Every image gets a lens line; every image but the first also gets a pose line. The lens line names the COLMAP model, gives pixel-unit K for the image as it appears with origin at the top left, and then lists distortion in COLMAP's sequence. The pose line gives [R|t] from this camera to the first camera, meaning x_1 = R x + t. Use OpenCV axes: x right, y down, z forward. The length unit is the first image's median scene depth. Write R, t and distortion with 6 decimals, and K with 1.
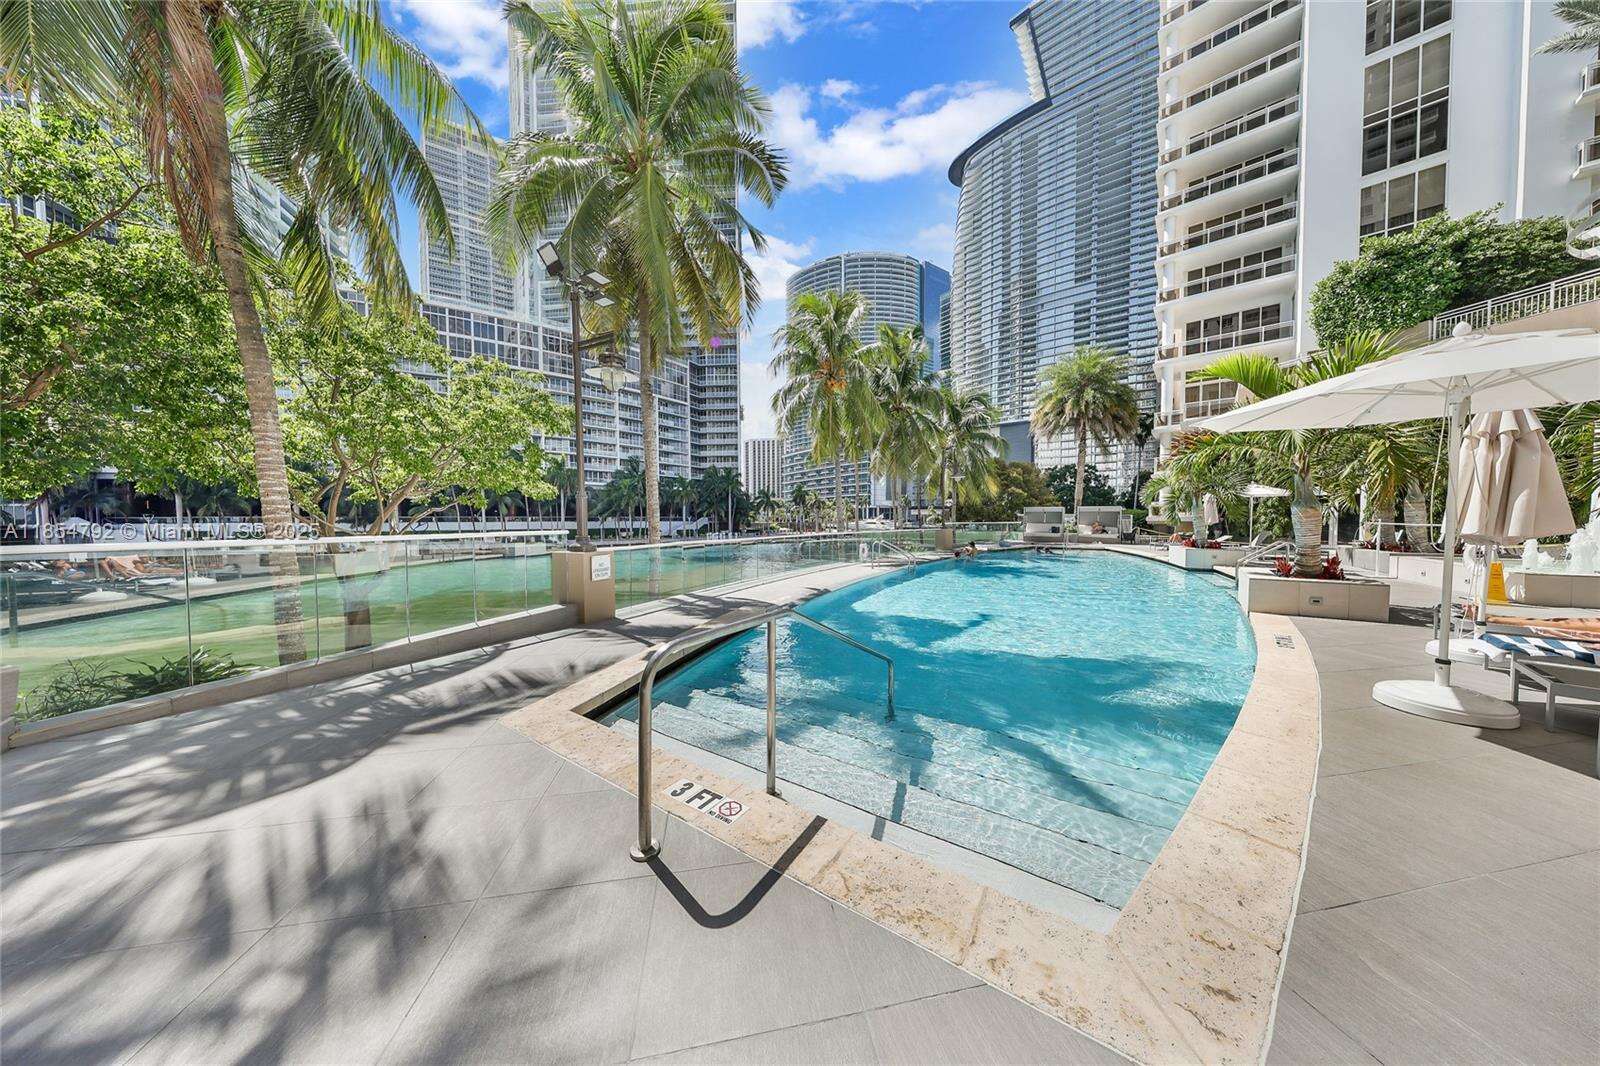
lens RADIAL K [[467.5, 0, 804.6], [0, 467.5, 533.3], [0, 0, 1]] dist [0.001392, -0.000064]
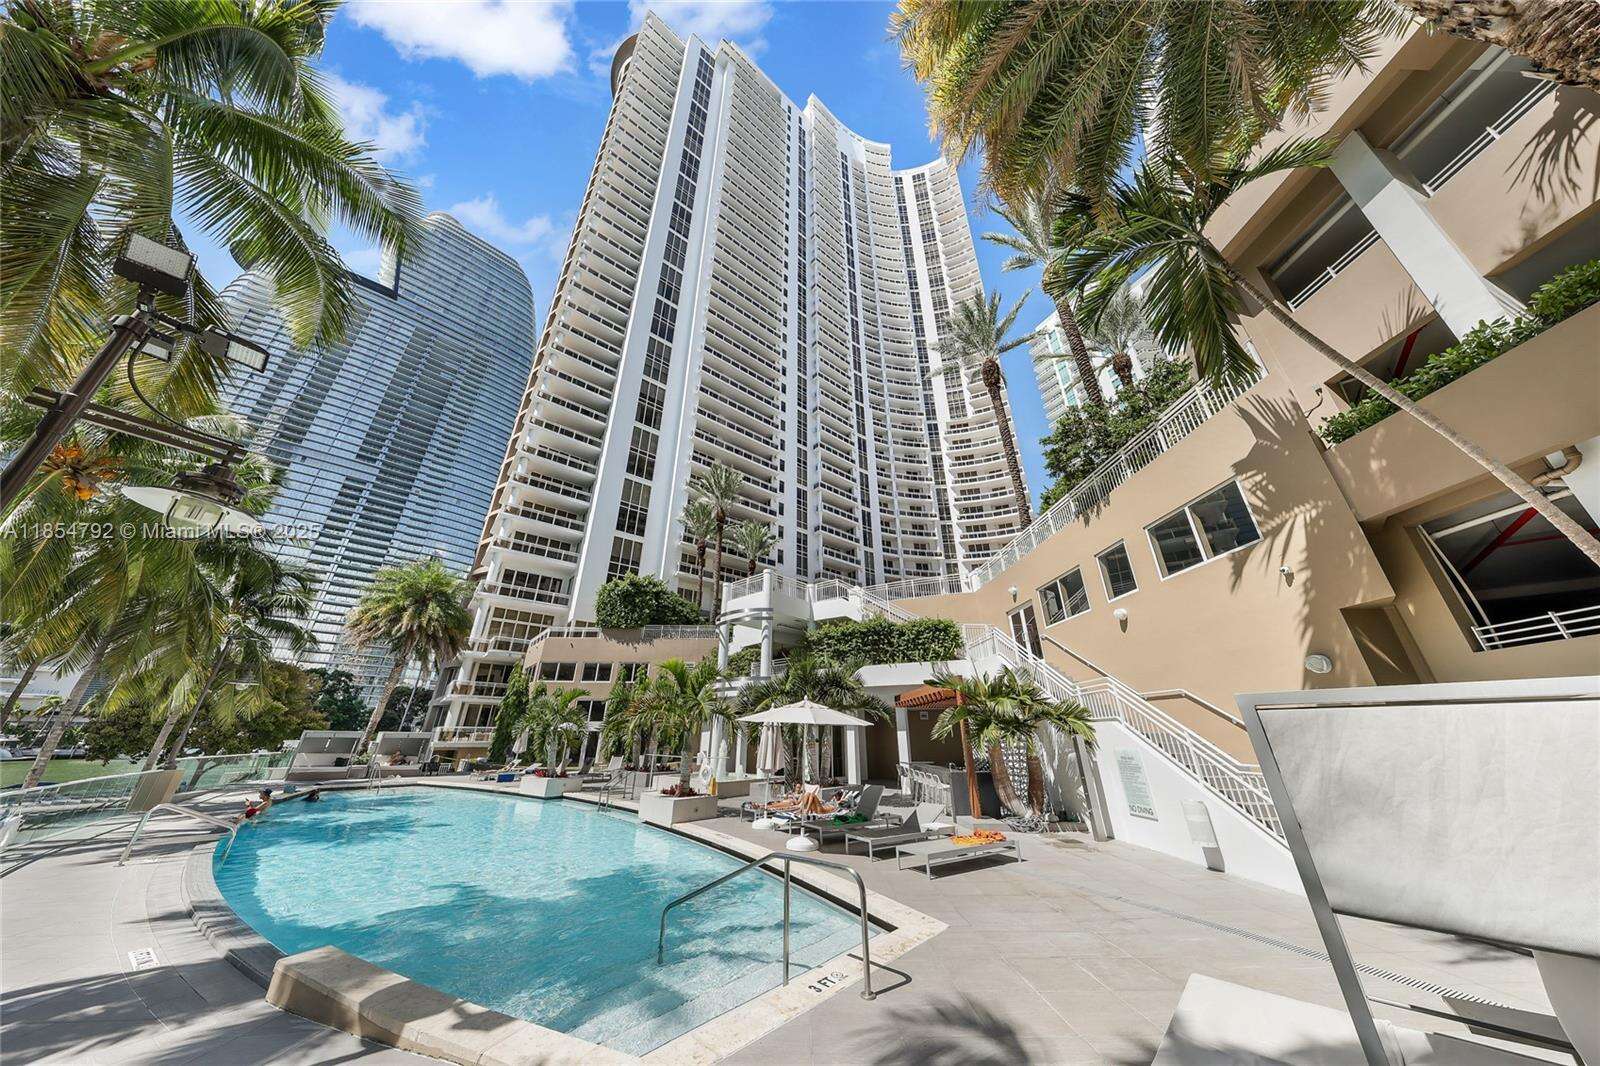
lens RADIAL K [[467.5, 0, 804.6], [0, 467.5, 533.3], [0, 0, 1]] dist [0.001392, -0.000064]
pose [[0.144214, 0.394664, 0.907437, -0.246943], [0.021180, 0.915582, -0.401573, -0.027954], [-0.989320, 0.077132, 0.123681, 0.071242]]
